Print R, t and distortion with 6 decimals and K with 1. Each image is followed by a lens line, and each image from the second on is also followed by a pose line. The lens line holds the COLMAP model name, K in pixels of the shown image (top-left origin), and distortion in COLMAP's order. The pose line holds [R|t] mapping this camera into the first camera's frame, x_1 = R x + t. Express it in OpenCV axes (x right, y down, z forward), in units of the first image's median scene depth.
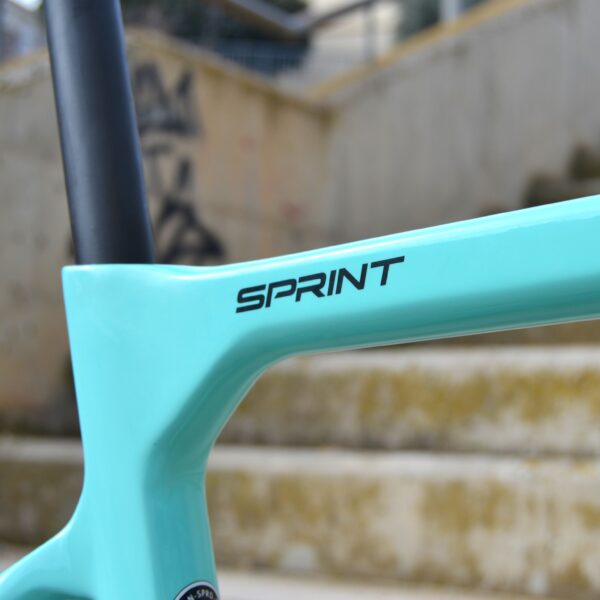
lens RADIAL K [[1404.5, 0, 300.0], [0, 1404.5, 300.0], [0, 0, 1]] dist [-0.086007, -0.112669]
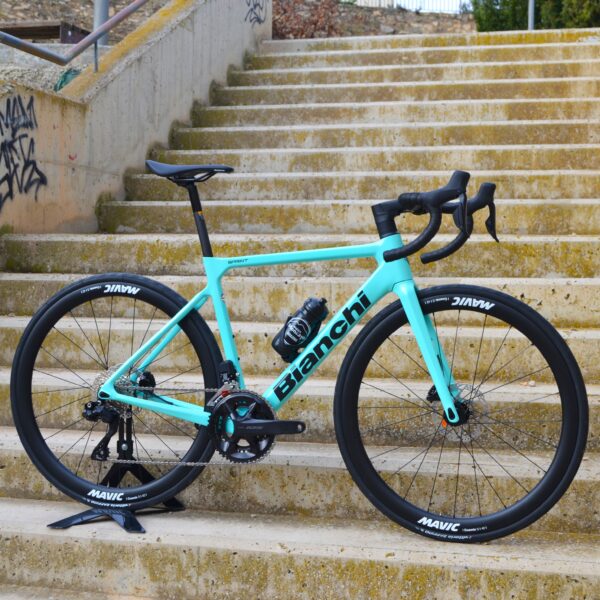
lens RADIAL K [[939.7, 0, 316.5], [0, 939.7, 290.0], [0, 0, 1]] dist [-0.118843, 0.062692]
pose [[0.941196, -0.027652, 0.336727, -0.159746], [-0.016837, 0.991568, 0.128491, -0.062835], [-0.337441, -0.126605, 0.932794, -0.500847]]
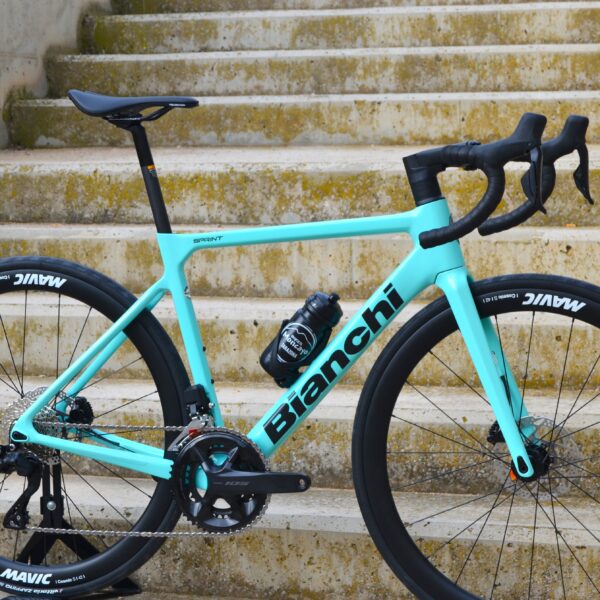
lens RADIAL K [[1404.5, 0, 300.0], [0, 1404.5, 300.0], [0, 0, 1]] dist [-0.086007, -0.112669]
pose [[0.950264, -0.069914, 0.303498, -0.153392], [0.005689, 0.978212, 0.207528, -0.105334], [-0.311394, -0.195480, 0.929958, -0.507641]]
